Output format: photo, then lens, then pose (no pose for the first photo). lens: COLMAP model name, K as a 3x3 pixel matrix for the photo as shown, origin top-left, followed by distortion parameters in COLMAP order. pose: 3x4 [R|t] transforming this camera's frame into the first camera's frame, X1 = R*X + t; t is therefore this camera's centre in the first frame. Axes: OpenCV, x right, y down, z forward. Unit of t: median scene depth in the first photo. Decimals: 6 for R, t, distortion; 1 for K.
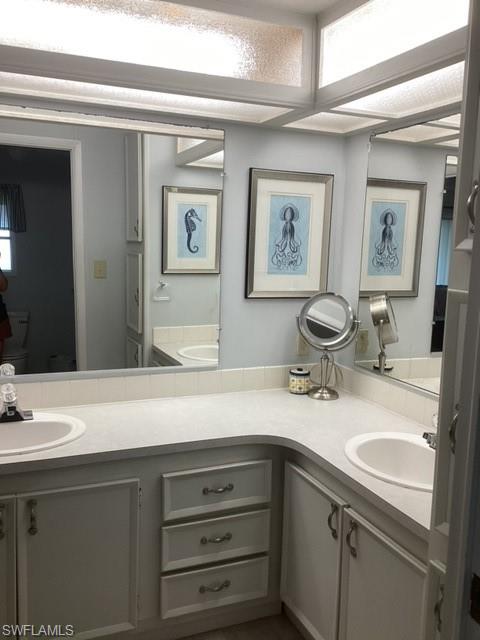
lens RADIAL K [[580.6, 0, 239.6], [0, 580.6, 320.0], [0, 0, 1]] dist [0.007956, 0.000000]
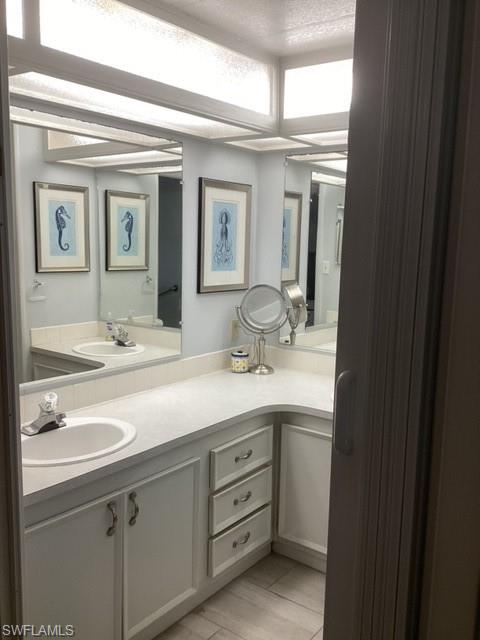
lens RADIAL K [[580.6, 0, 238.4], [0, 580.6, 321.1], [0, 0, 1]] dist [0.007956, 0.000000]
pose [[0.863600, -0.075166, 0.498542, -0.480313], [0.064145, 0.997169, 0.039230, -0.022356], [-0.500080, -0.001900, 0.865977, -0.010589]]
